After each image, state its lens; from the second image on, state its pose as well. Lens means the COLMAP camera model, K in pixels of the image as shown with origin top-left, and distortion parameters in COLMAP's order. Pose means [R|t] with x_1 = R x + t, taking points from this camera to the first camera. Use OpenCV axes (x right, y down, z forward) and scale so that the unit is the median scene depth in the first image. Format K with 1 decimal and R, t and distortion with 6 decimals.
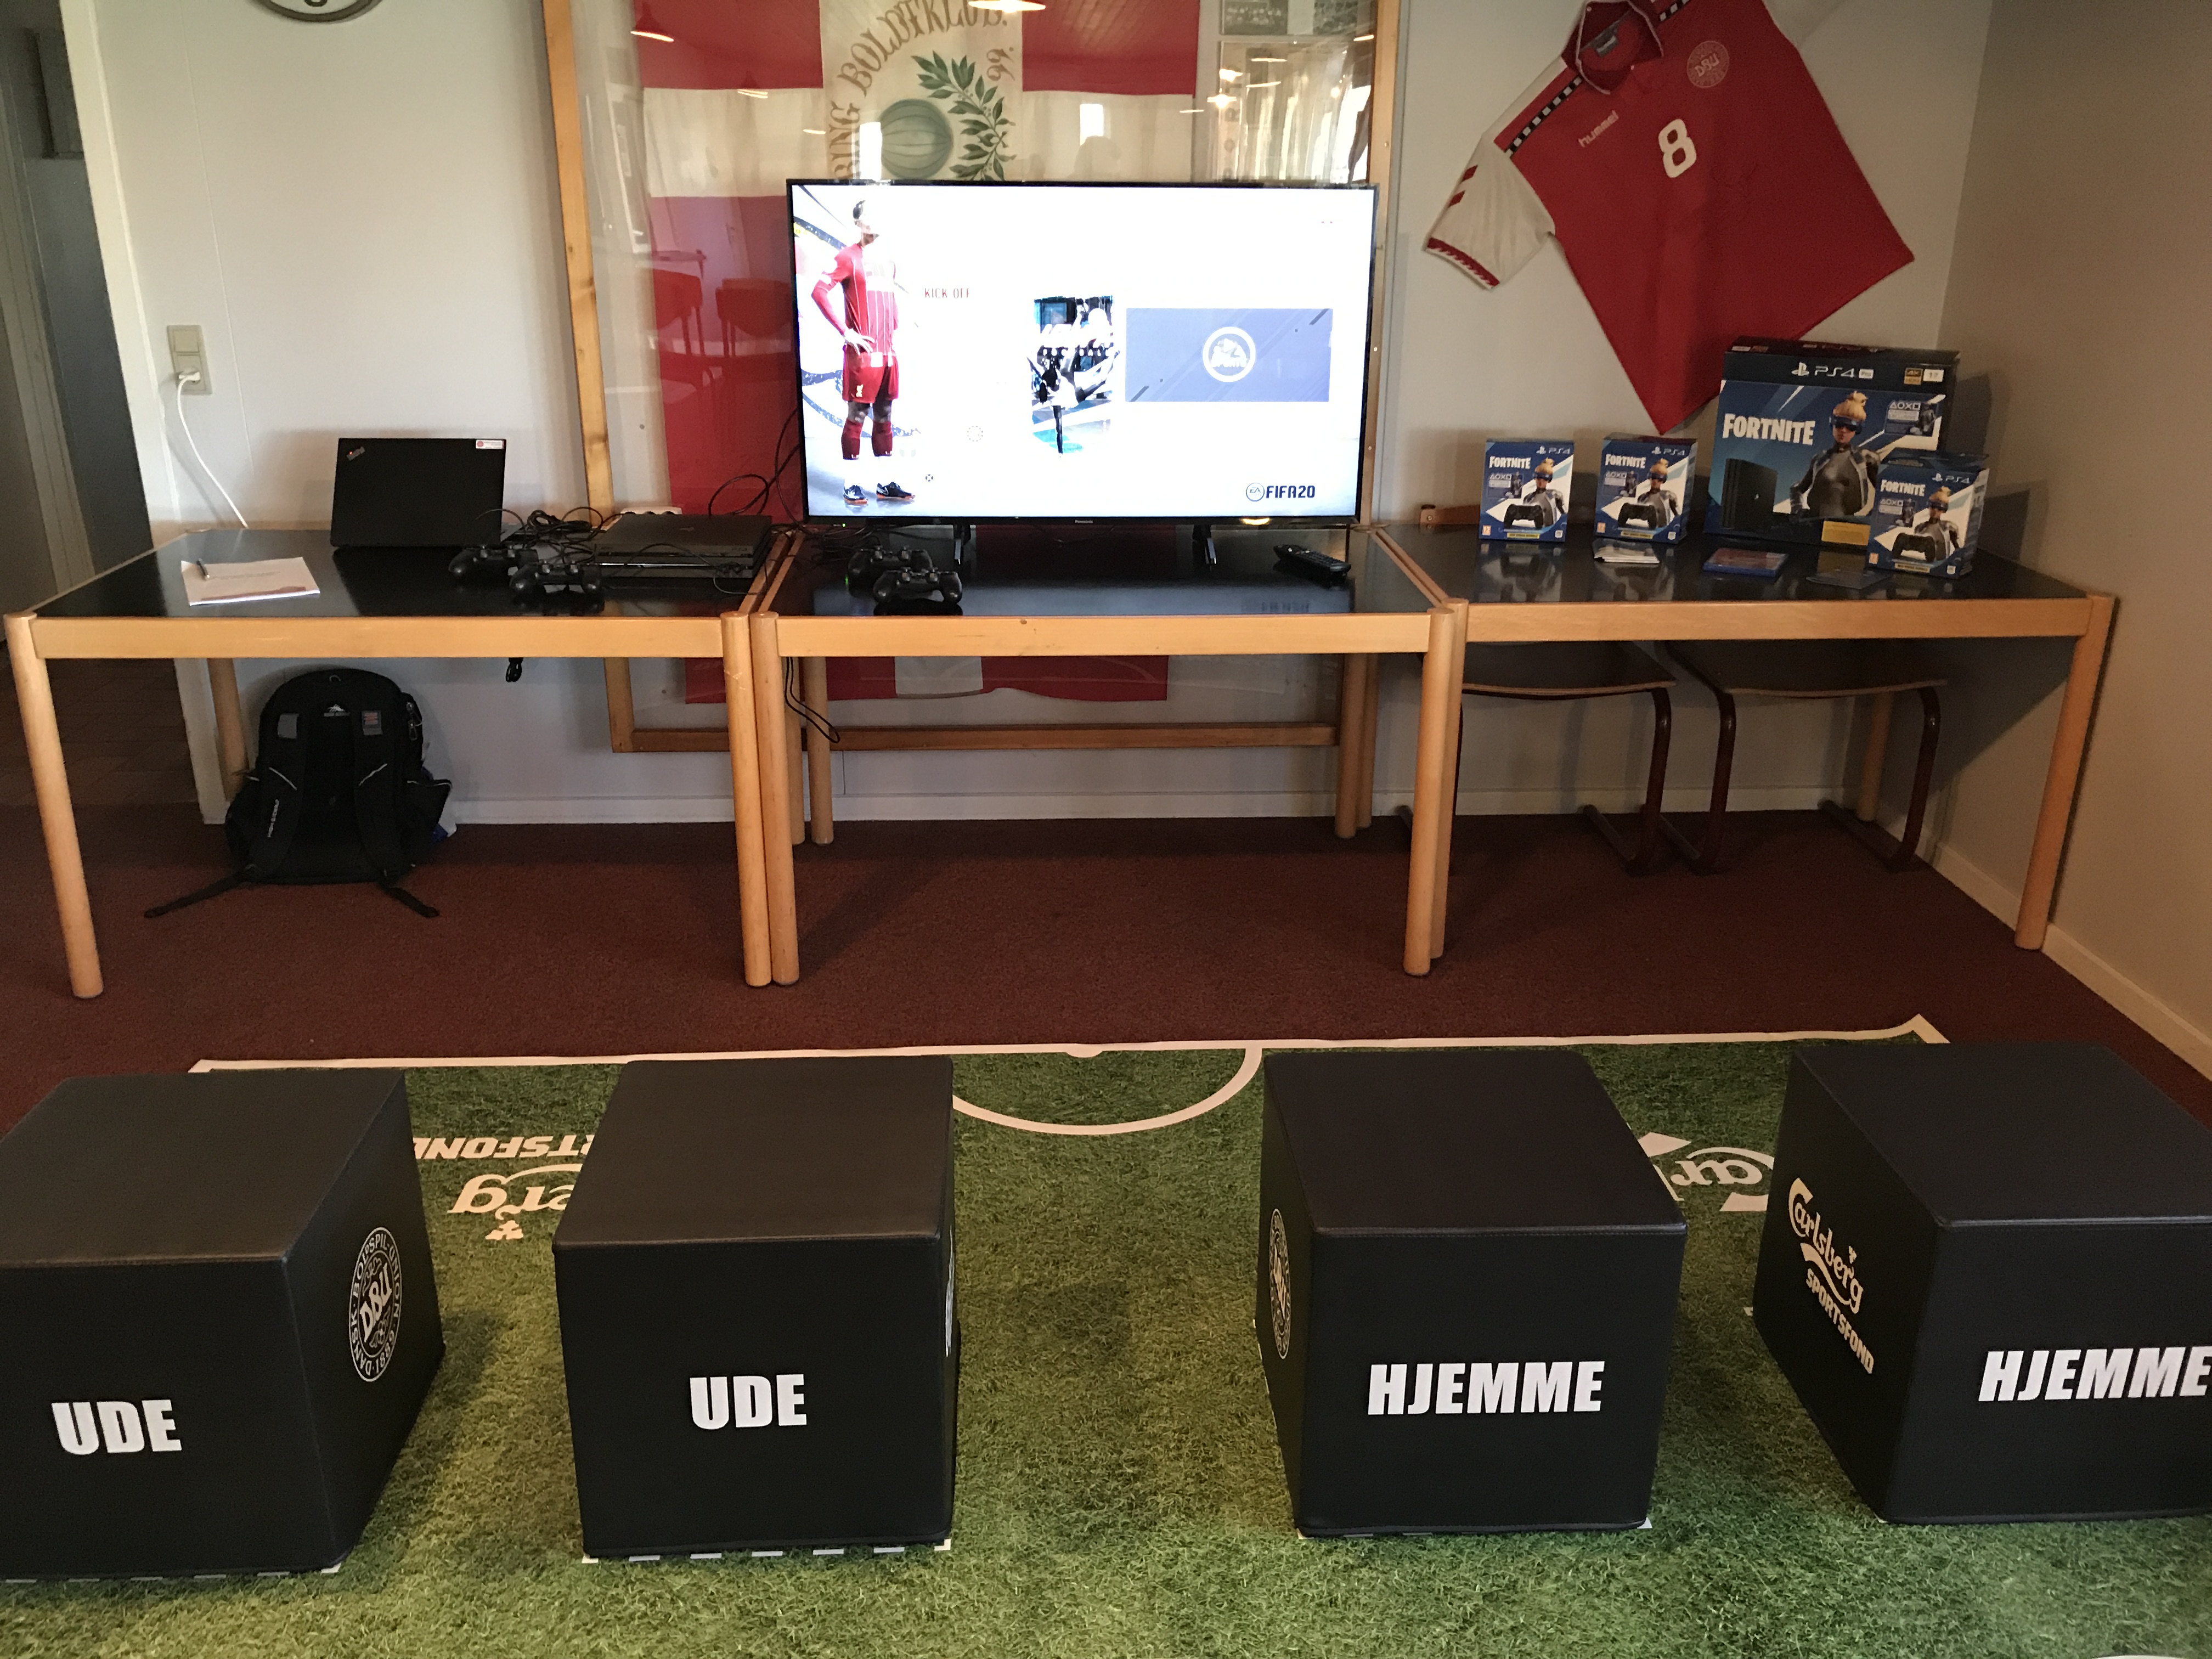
lens RADIAL K [[1812.6, 0, 1102.5], [0, 1812.6, 810.3], [0, 0, 1]] dist [0.023379, -0.031113]
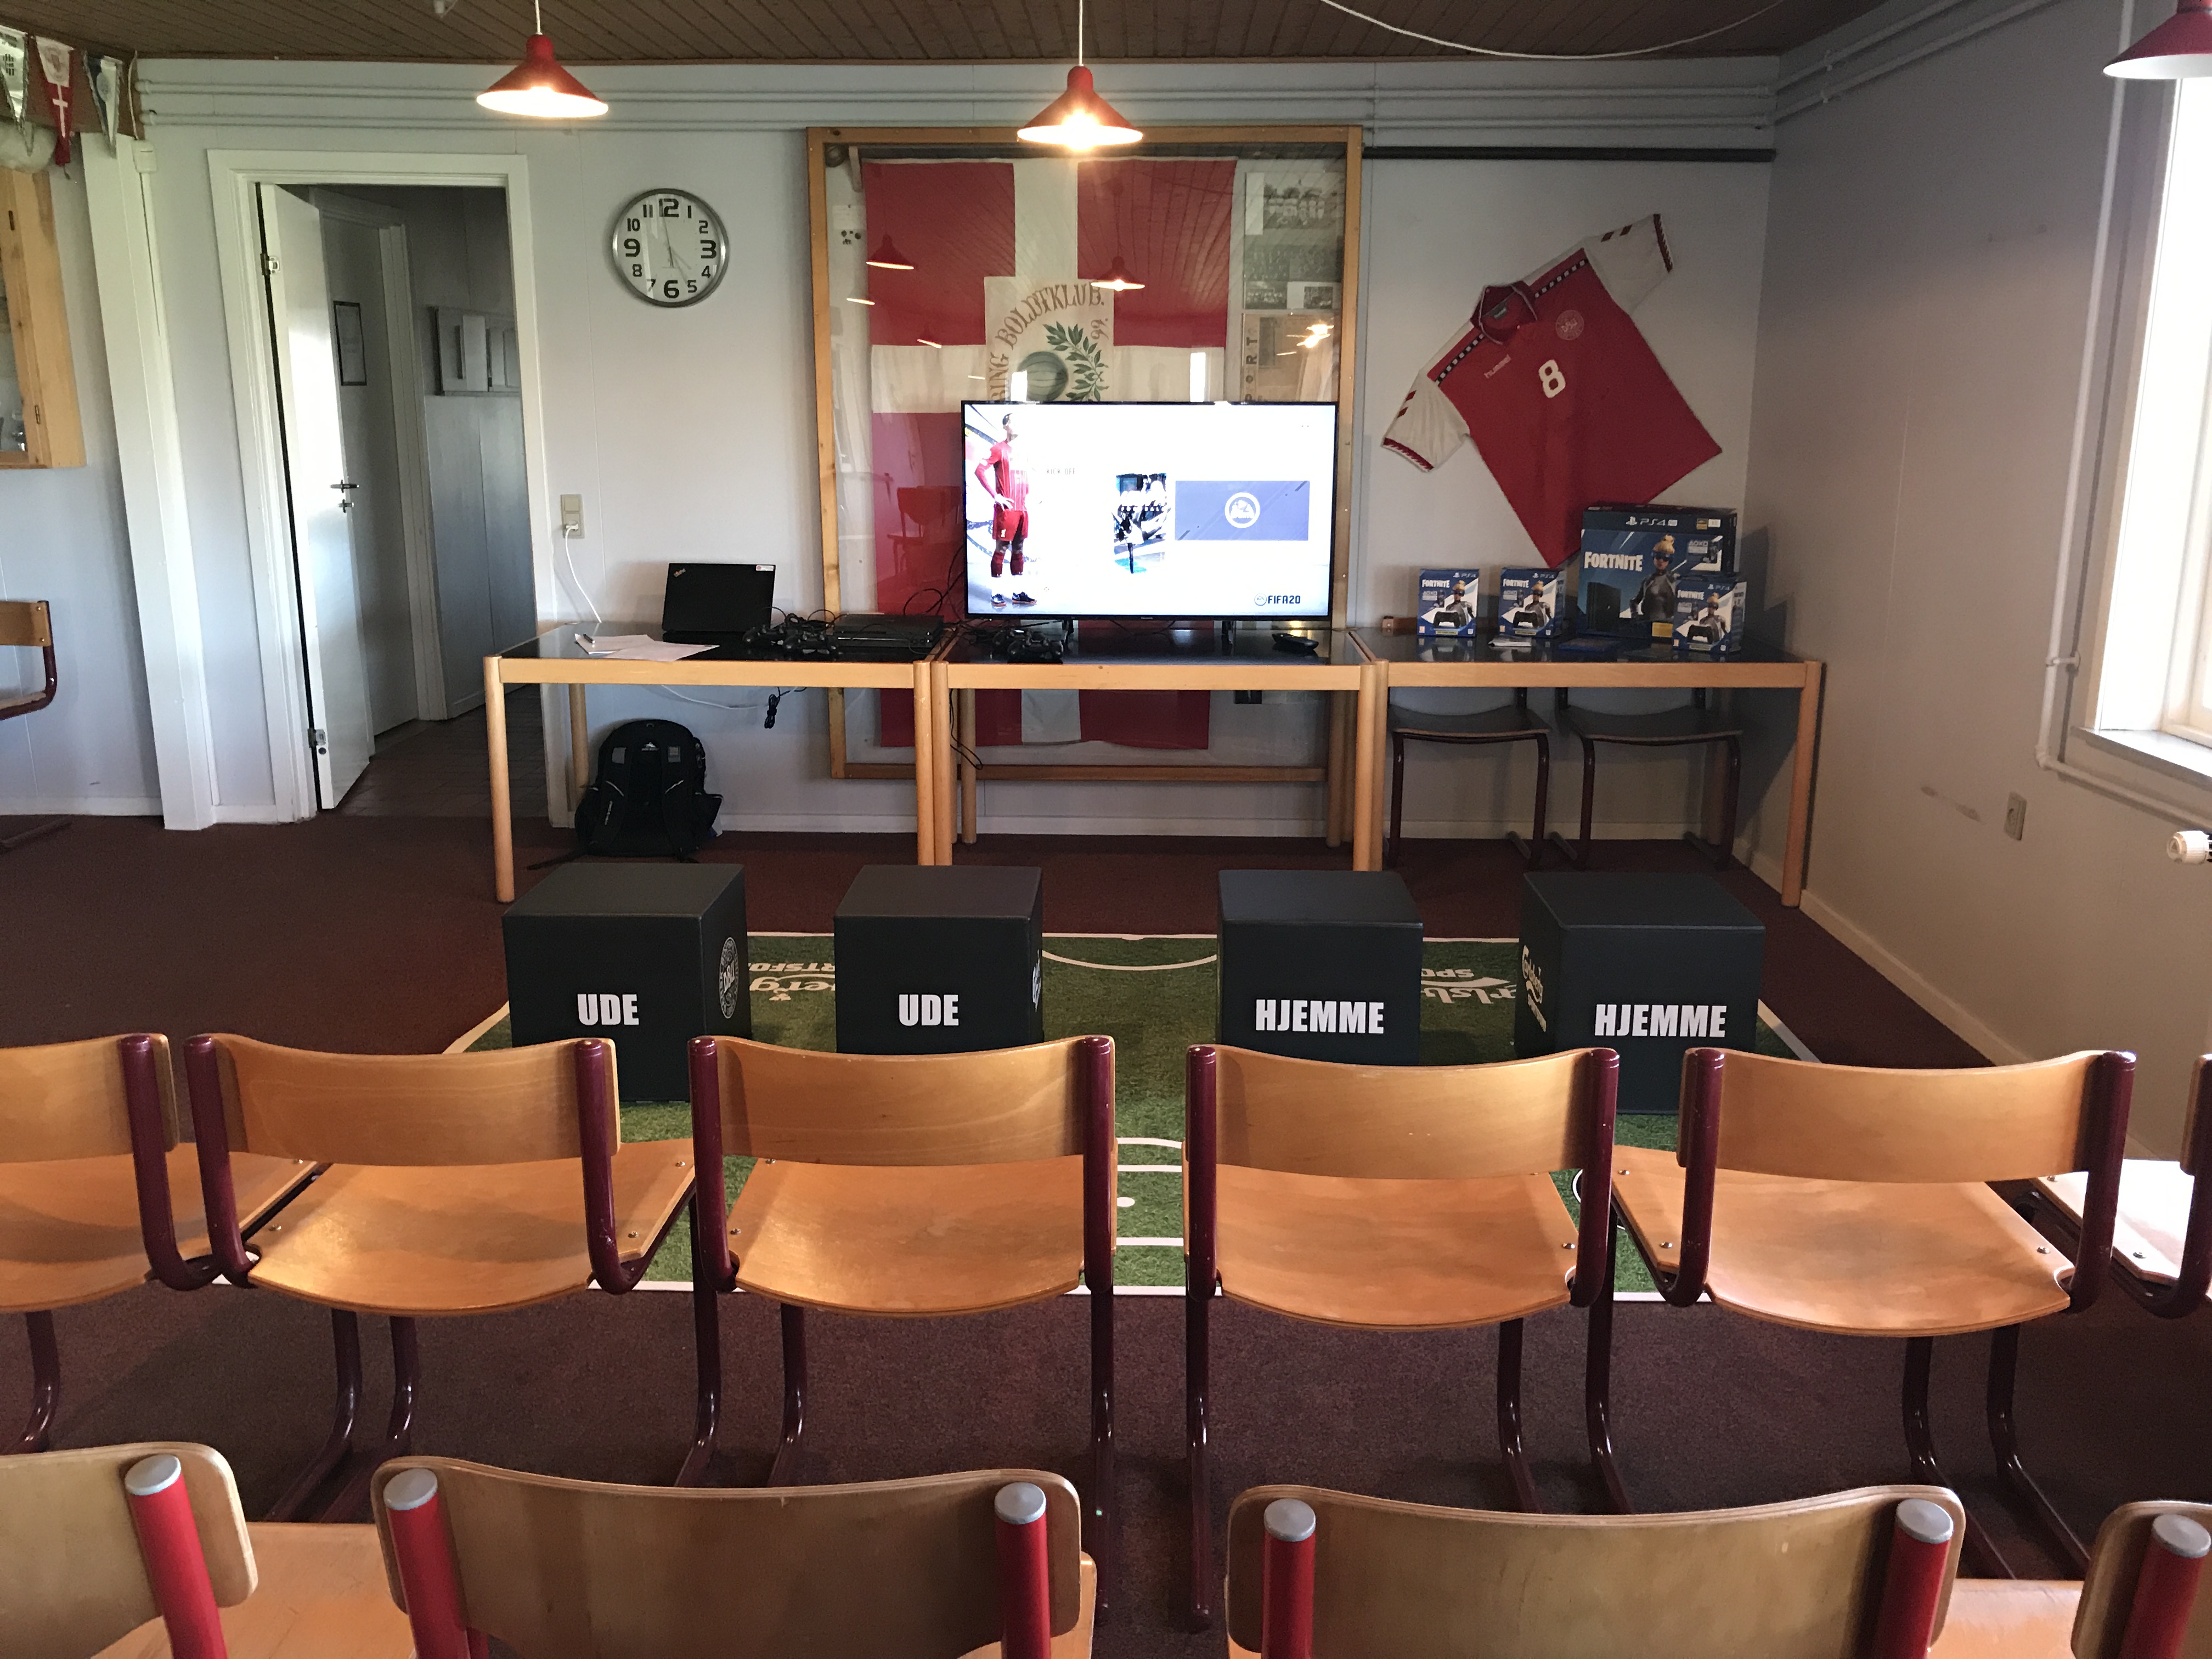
lens RADIAL K [[1812.6, 0, 1092.9], [0, 1812.6, 821.6], [0, 0, 1]] dist [0.023379, -0.031113]
pose [[0.996595, 0.012983, -0.081424, 0.071486], [-0.022386, 0.993038, -0.115650, 0.189833], [0.079356, 0.117079, 0.989947, -0.493885]]
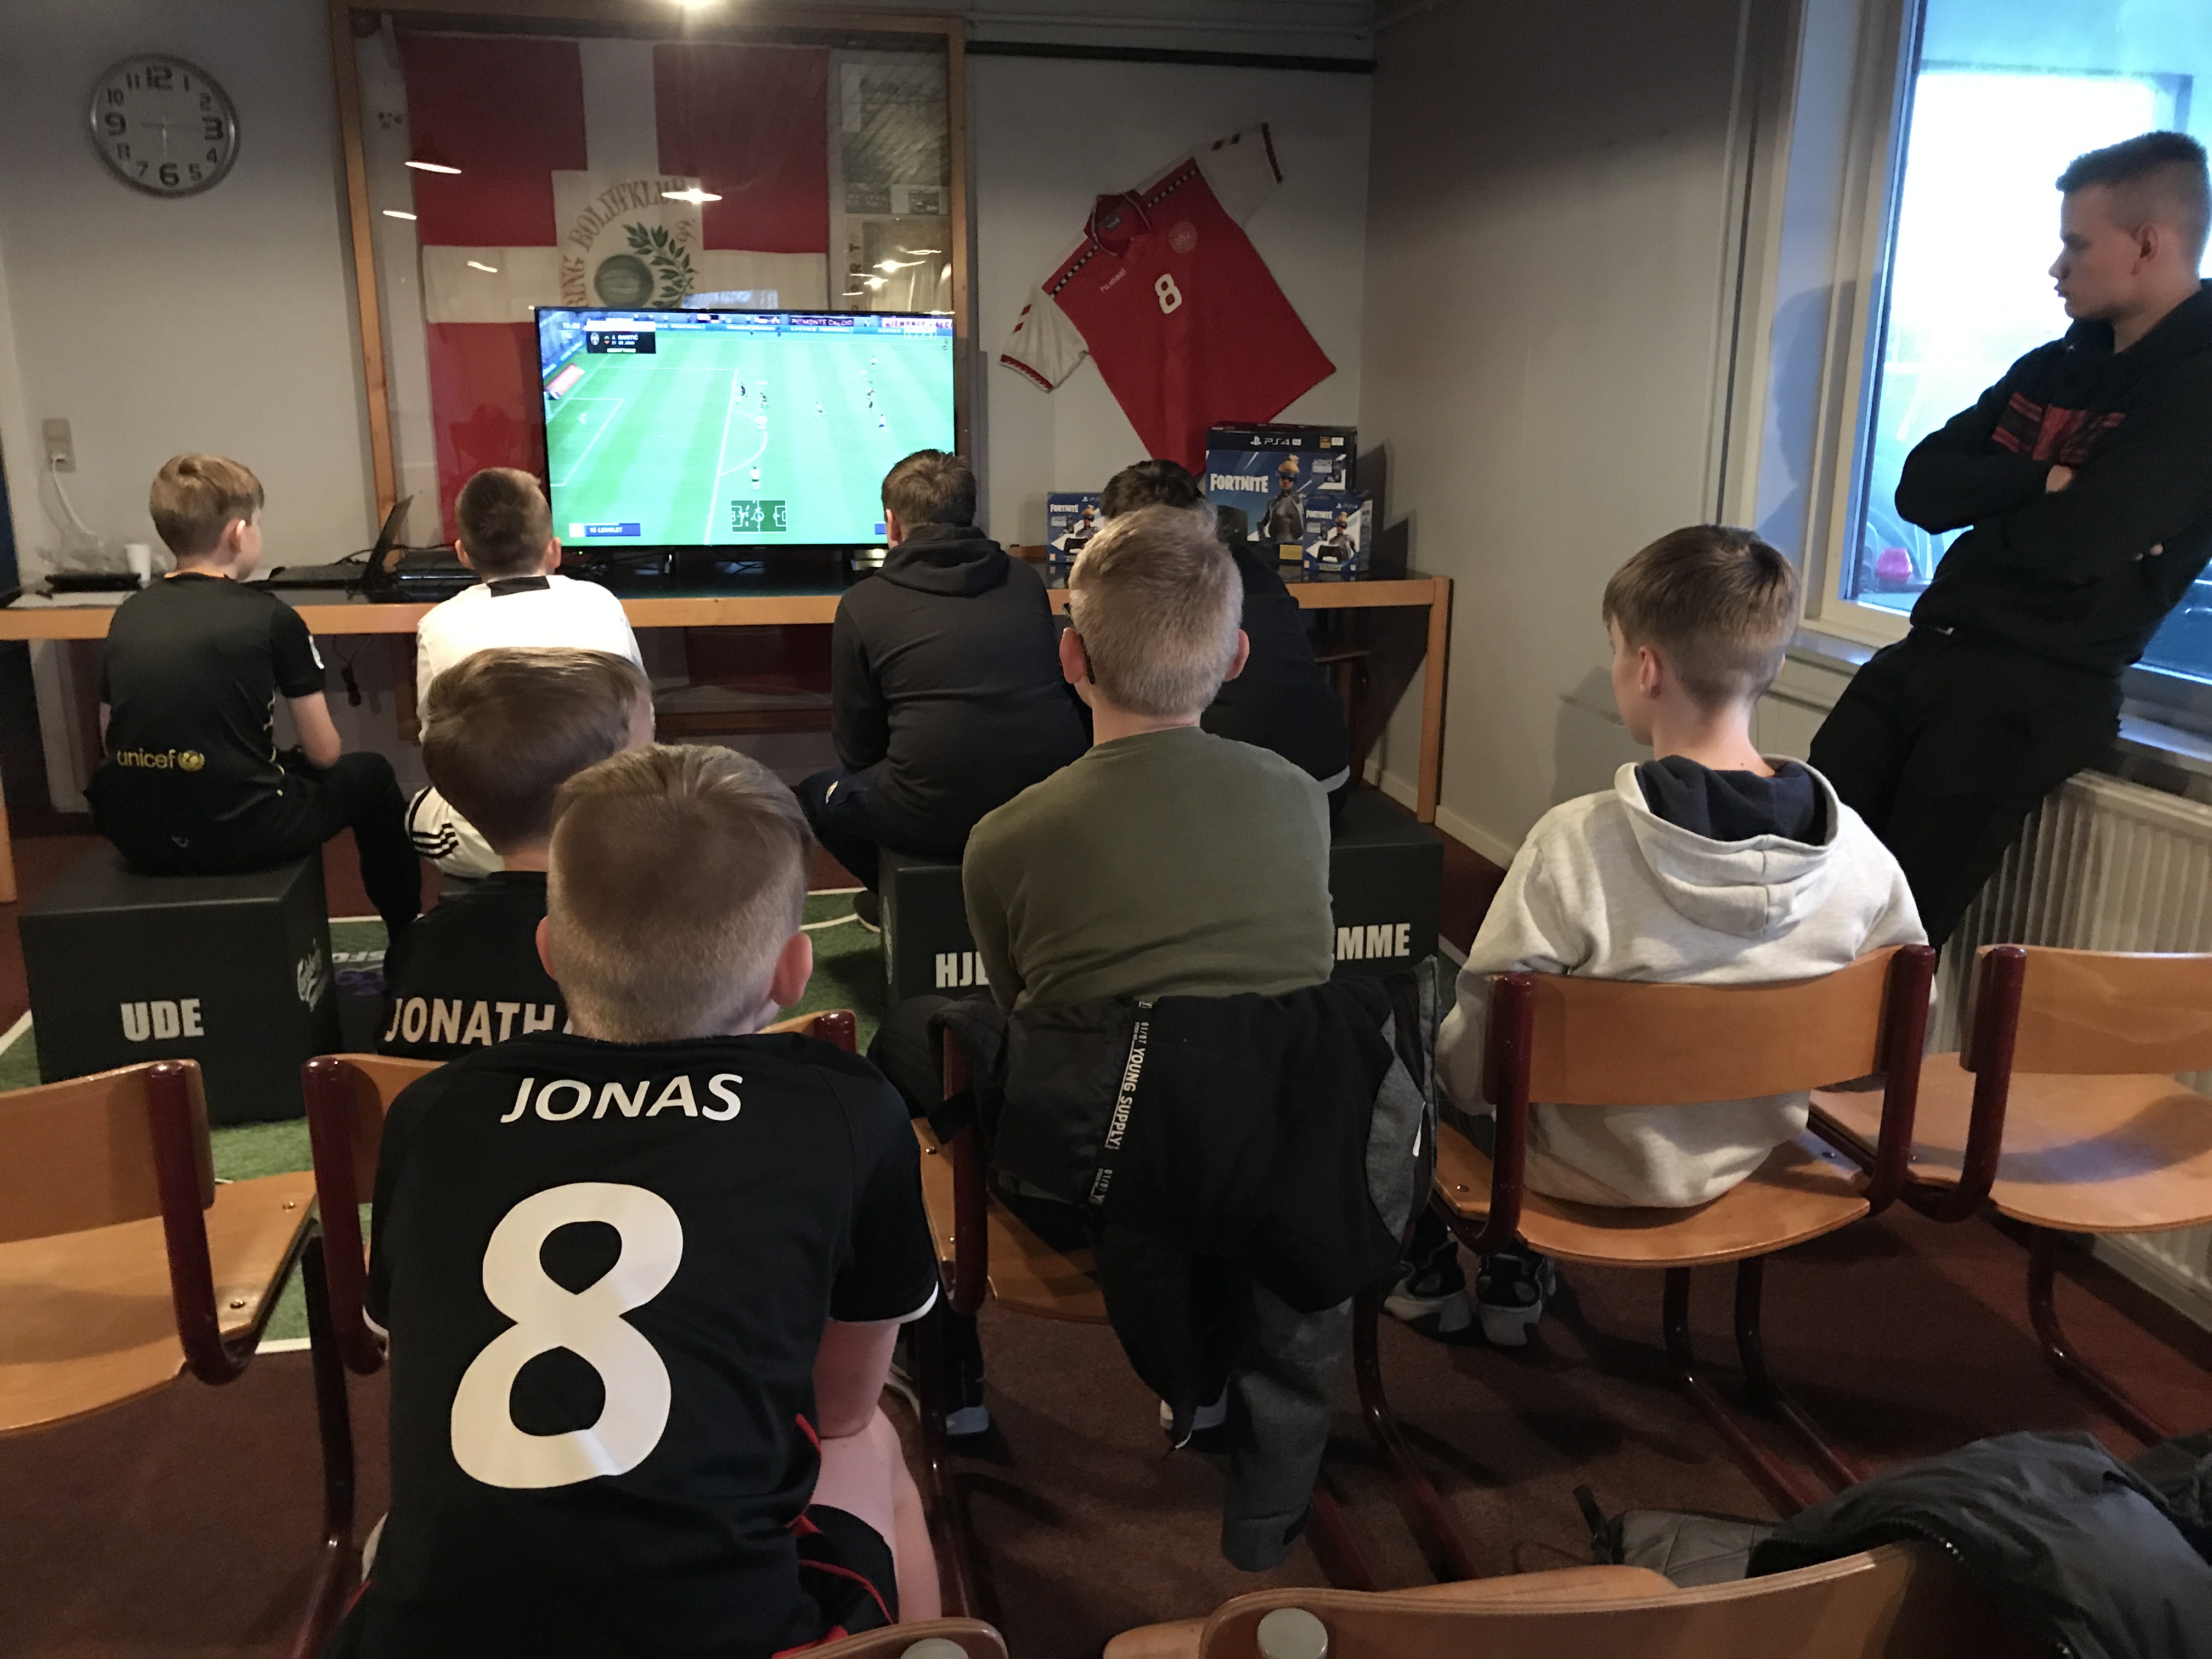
lens RADIAL K [[1812.6, 0, 1097.1], [0, 1812.6, 840.2], [0, 0, 1]] dist [0.023379, -0.031113]
pose [[0.987293, -0.041653, 0.153357, 0.022493], [0.054142, 0.995468, -0.078179, 0.189759], [-0.149406, 0.085488, 0.985073, -0.400772]]
